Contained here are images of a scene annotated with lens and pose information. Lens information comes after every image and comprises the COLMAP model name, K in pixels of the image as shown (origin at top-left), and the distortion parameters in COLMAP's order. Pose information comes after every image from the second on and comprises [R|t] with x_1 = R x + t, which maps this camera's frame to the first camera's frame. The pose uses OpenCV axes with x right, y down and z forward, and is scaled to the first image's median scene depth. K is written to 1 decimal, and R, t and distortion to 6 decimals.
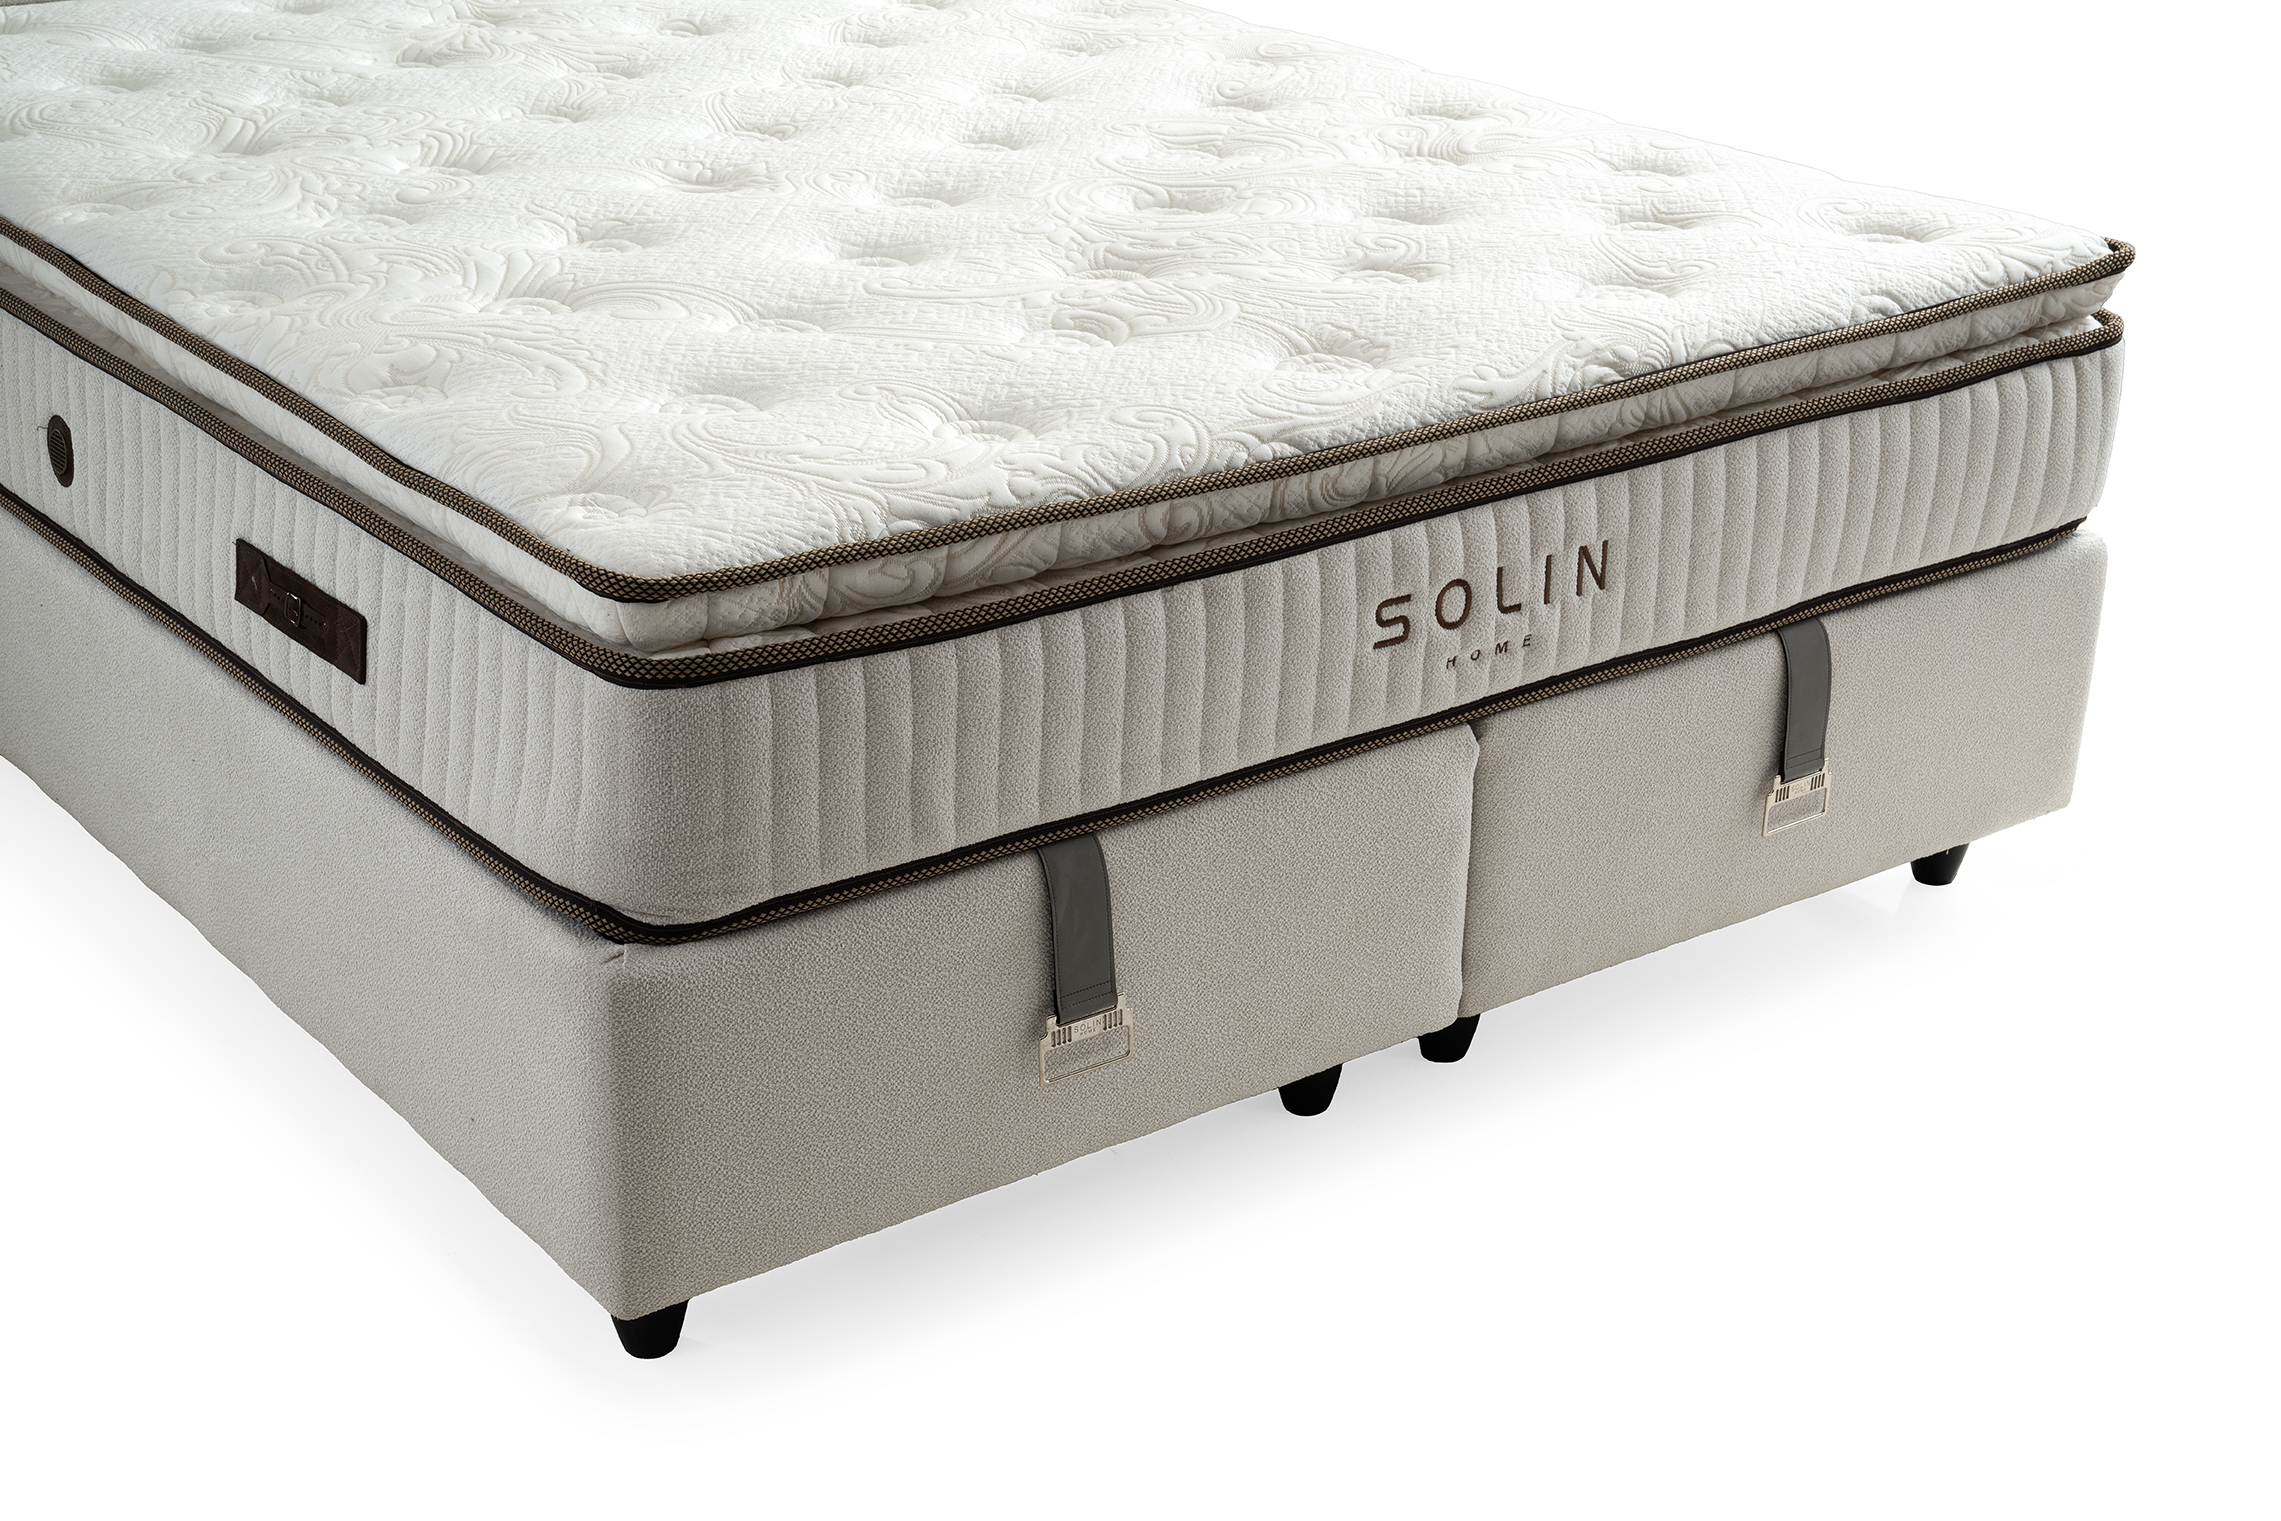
lens RADIAL K [[3219.5, 0, 1140.5], [0, 3219.5, 760.5], [0, 0, 1]] dist [0.110792, 0.360548]
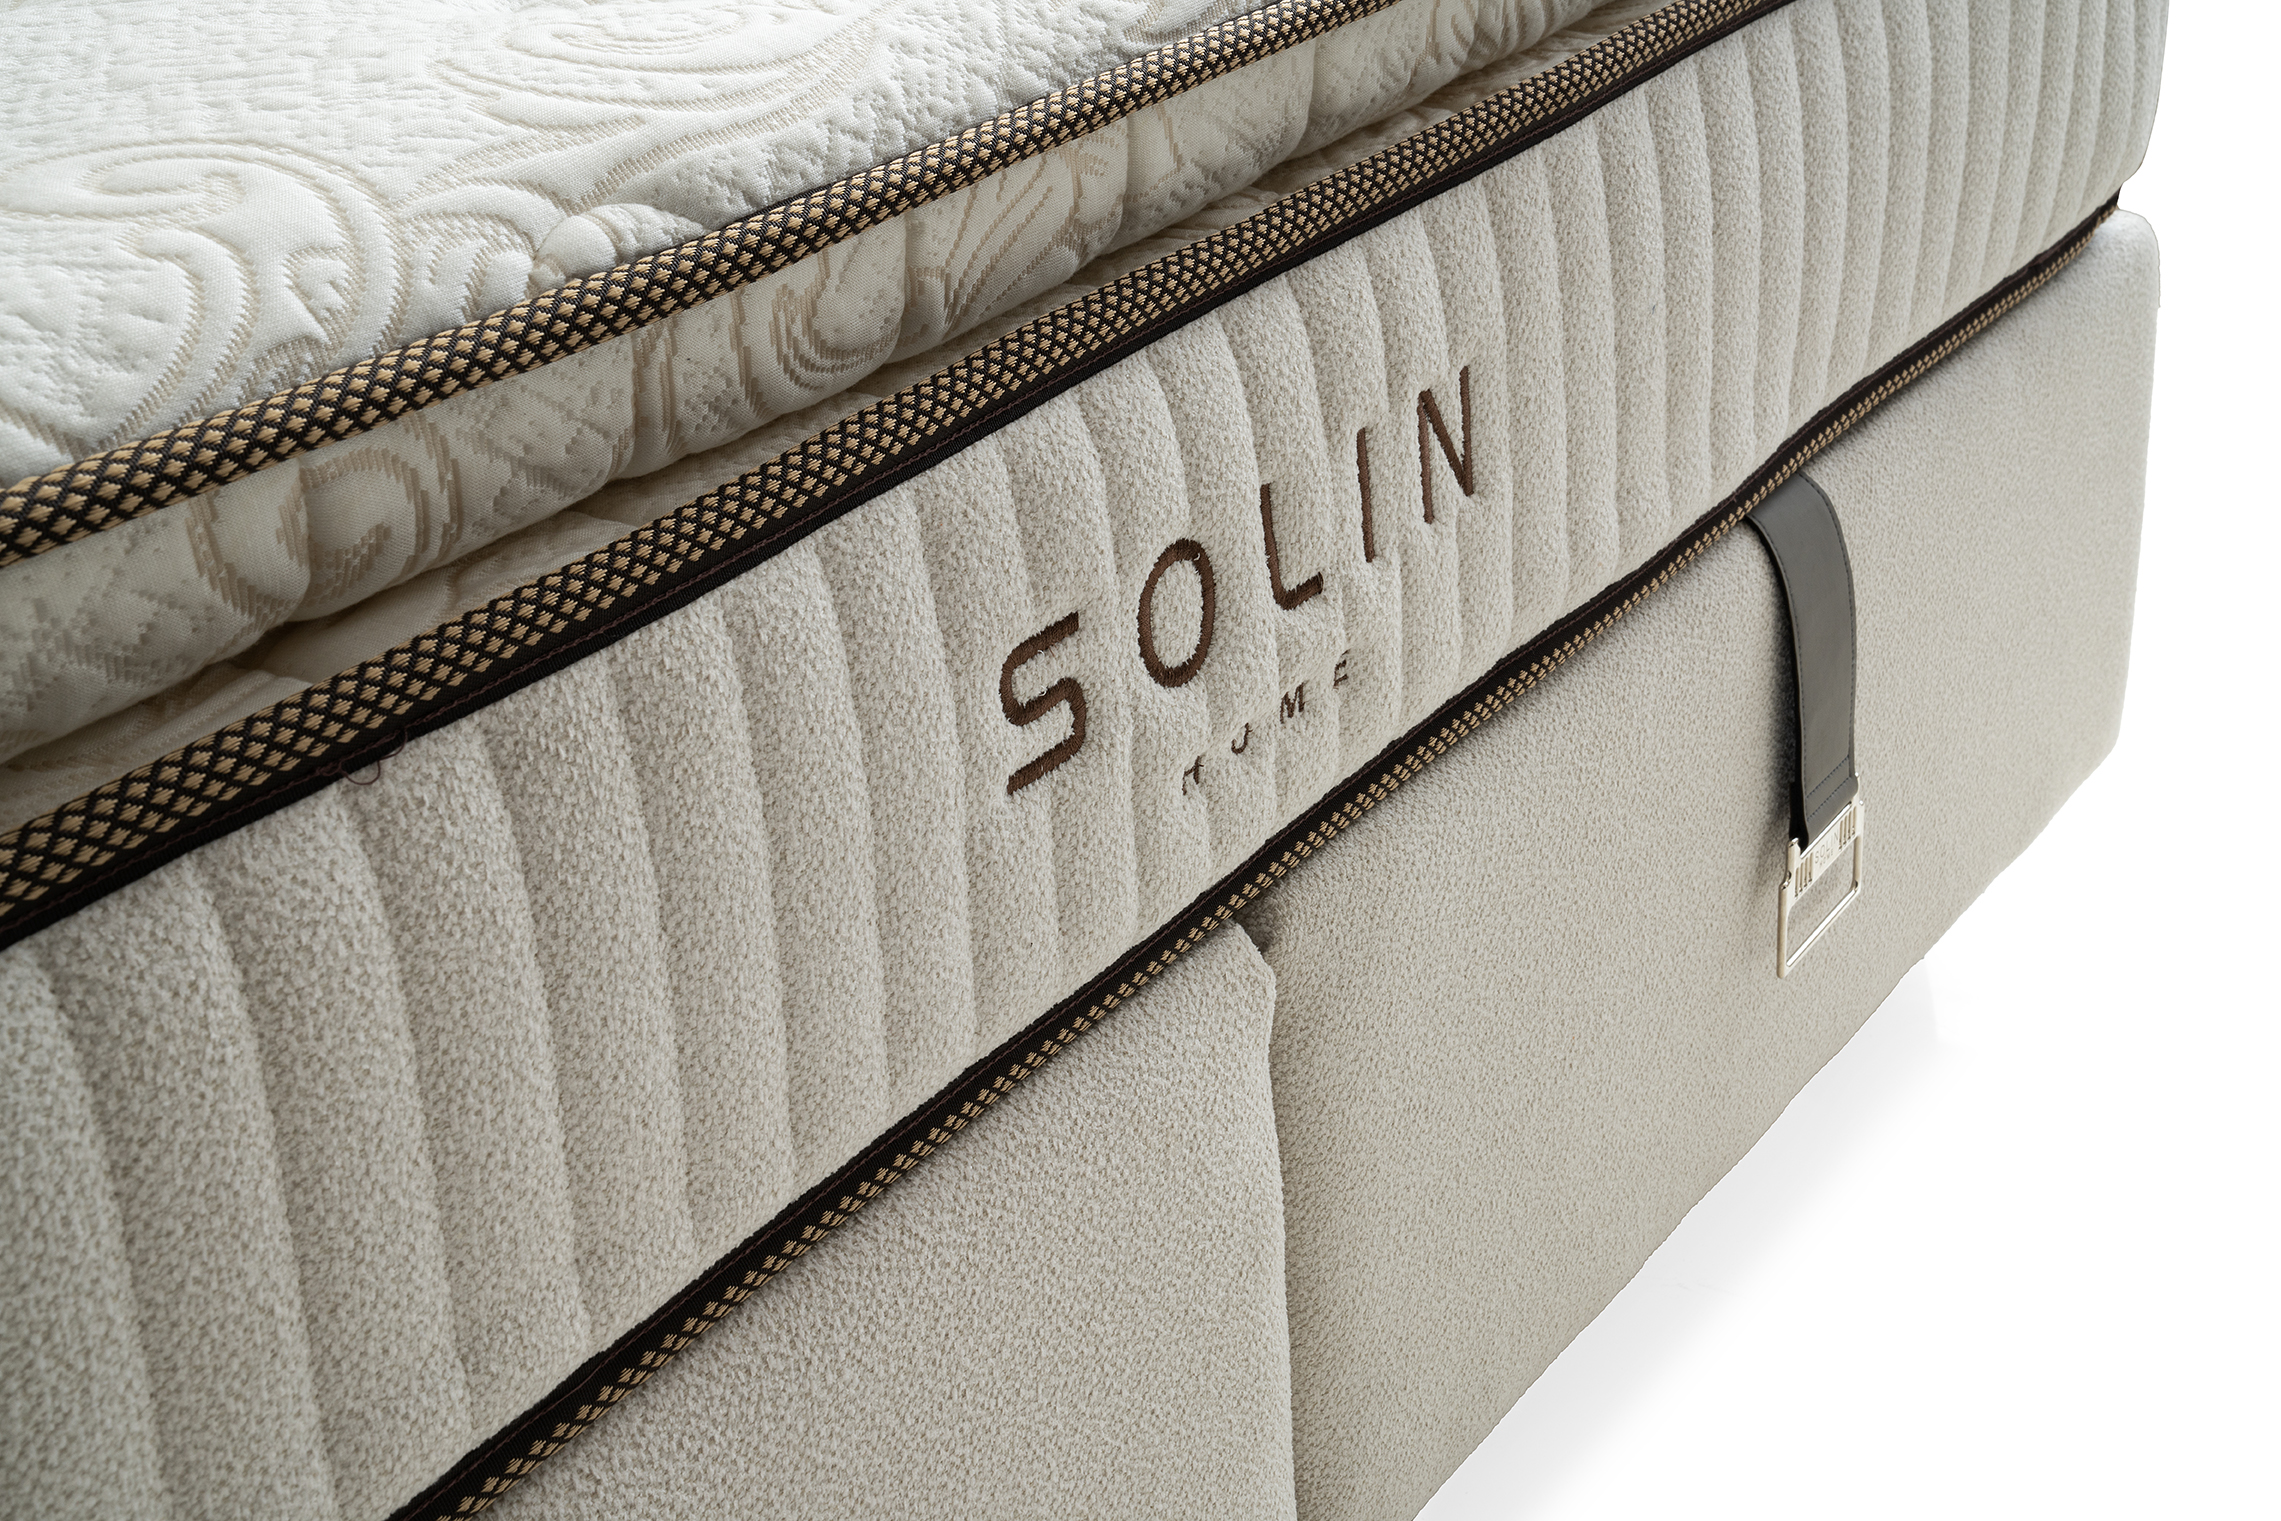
lens RADIAL K [[3219.5, 0, 1140.5], [0, 3219.5, 760.5], [0, 0, 1]] dist [0.110792, 0.360548]
pose [[0.941857, -0.211517, 0.261087, -0.000828], [0.206618, 0.977321, 0.046403, -0.050330], [-0.264981, 0.010240, 0.964199, 0.670909]]
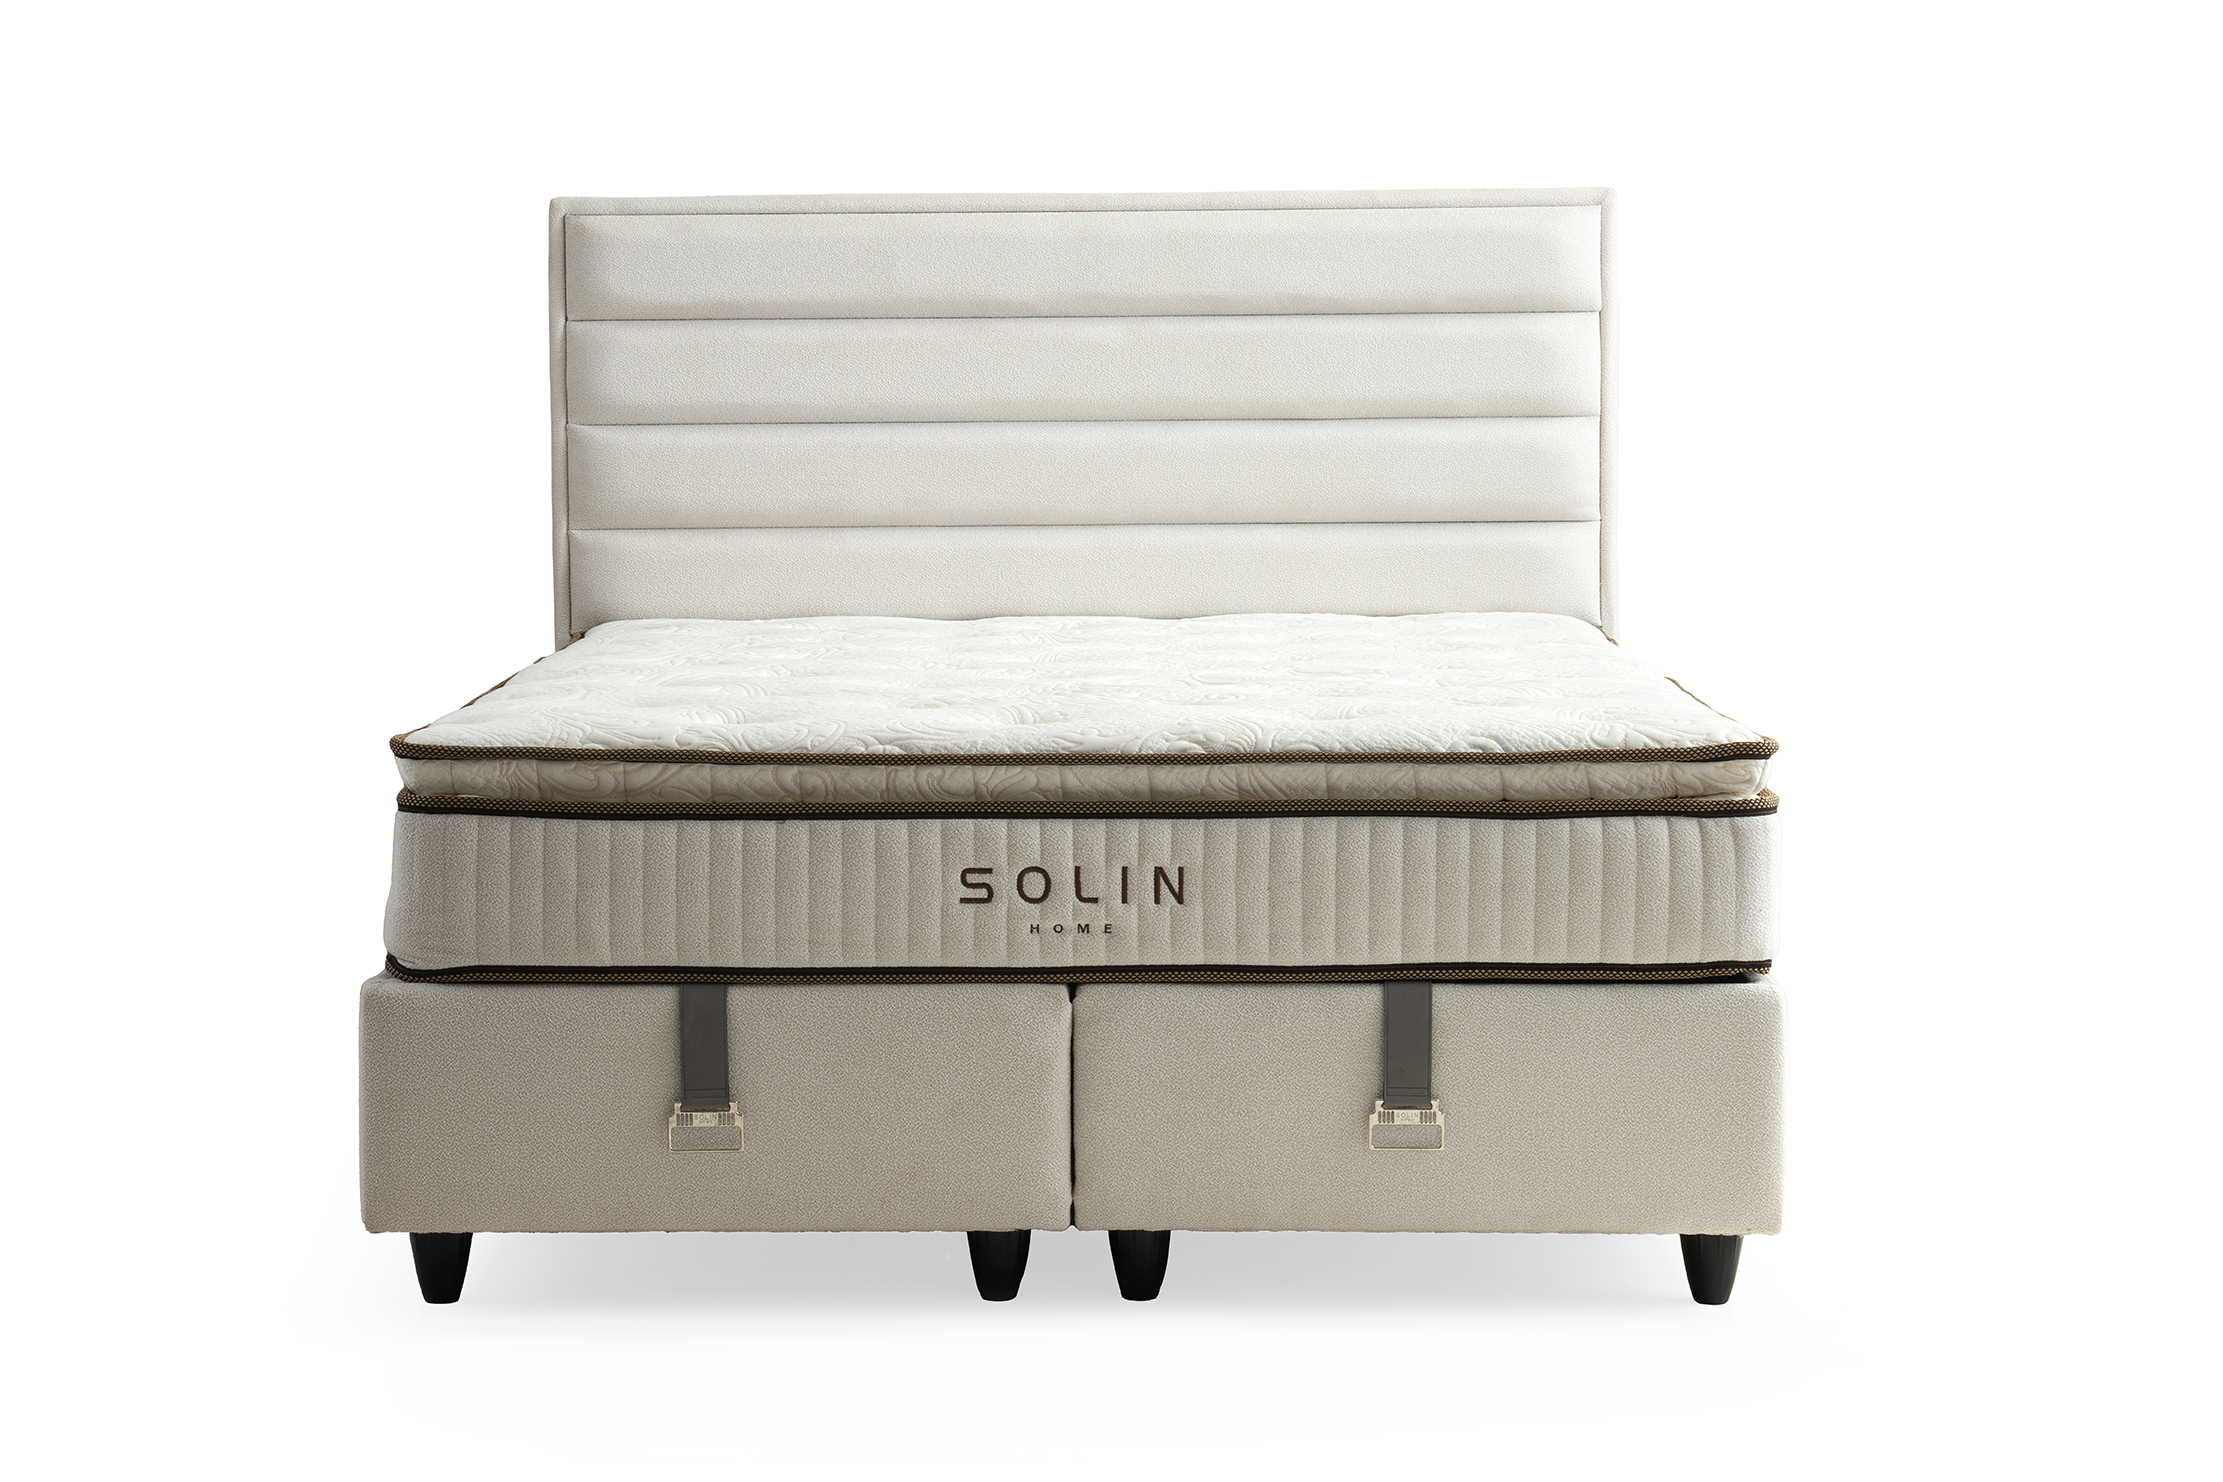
lens RADIAL K [[3137.7, 0, 1111.5], [0, 3137.7, 741.0], [0, 0, 1]] dist [0.110792, 0.360548]
pose [[0.796969, 0.035901, -0.602952, 0.957741], [-0.227538, 0.942540, -0.244633, 0.222195], [0.559524, 0.332160, 0.759344, -0.045323]]
